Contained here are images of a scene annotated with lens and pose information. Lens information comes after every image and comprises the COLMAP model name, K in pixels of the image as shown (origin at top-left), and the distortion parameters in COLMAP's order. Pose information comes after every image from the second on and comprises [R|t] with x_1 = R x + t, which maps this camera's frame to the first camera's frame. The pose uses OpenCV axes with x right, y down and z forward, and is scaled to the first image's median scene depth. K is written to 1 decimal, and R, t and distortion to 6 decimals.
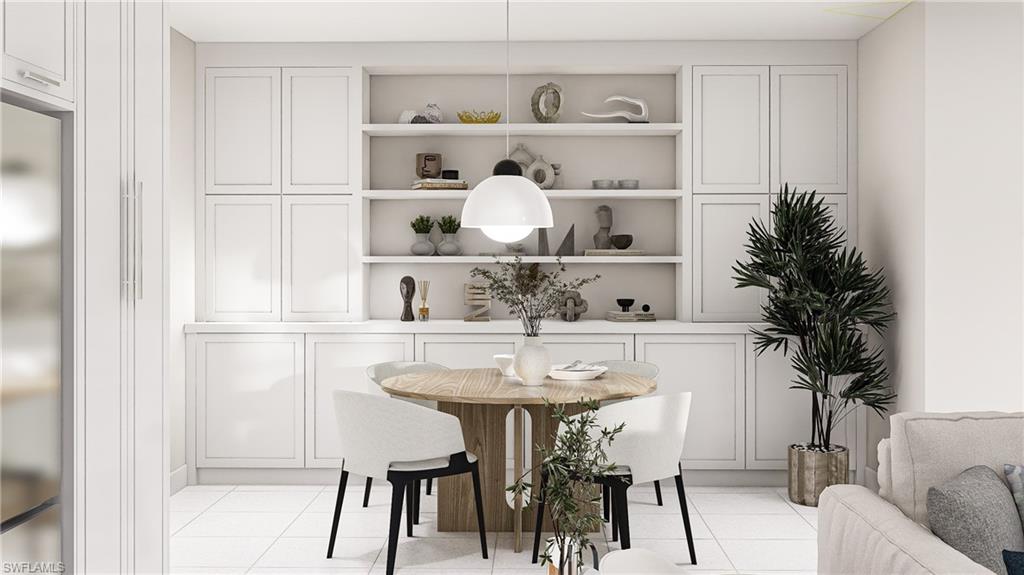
lens RADIAL K [[1099.4, 0, 511.4], [0, 1099.4, 259.5], [0, 0, 1]] dist [0.005192, -0.001705]
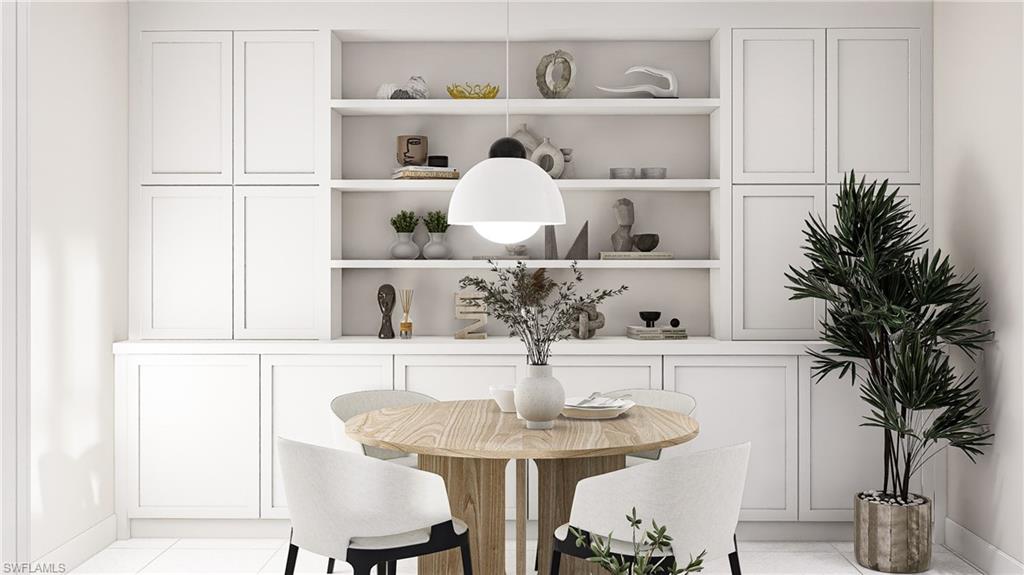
lens RADIAL K [[1099.4, 0, 511.4], [0, 1099.4, 259.5], [0, 0, 1]] dist [0.005192, -0.001705]
pose [[1.000000, 0.000013, 0.000071, -0.000638], [-0.000013, 1.000000, 0.000125, -0.003796], [-0.000071, -0.000125, 1.000000, 0.190128]]
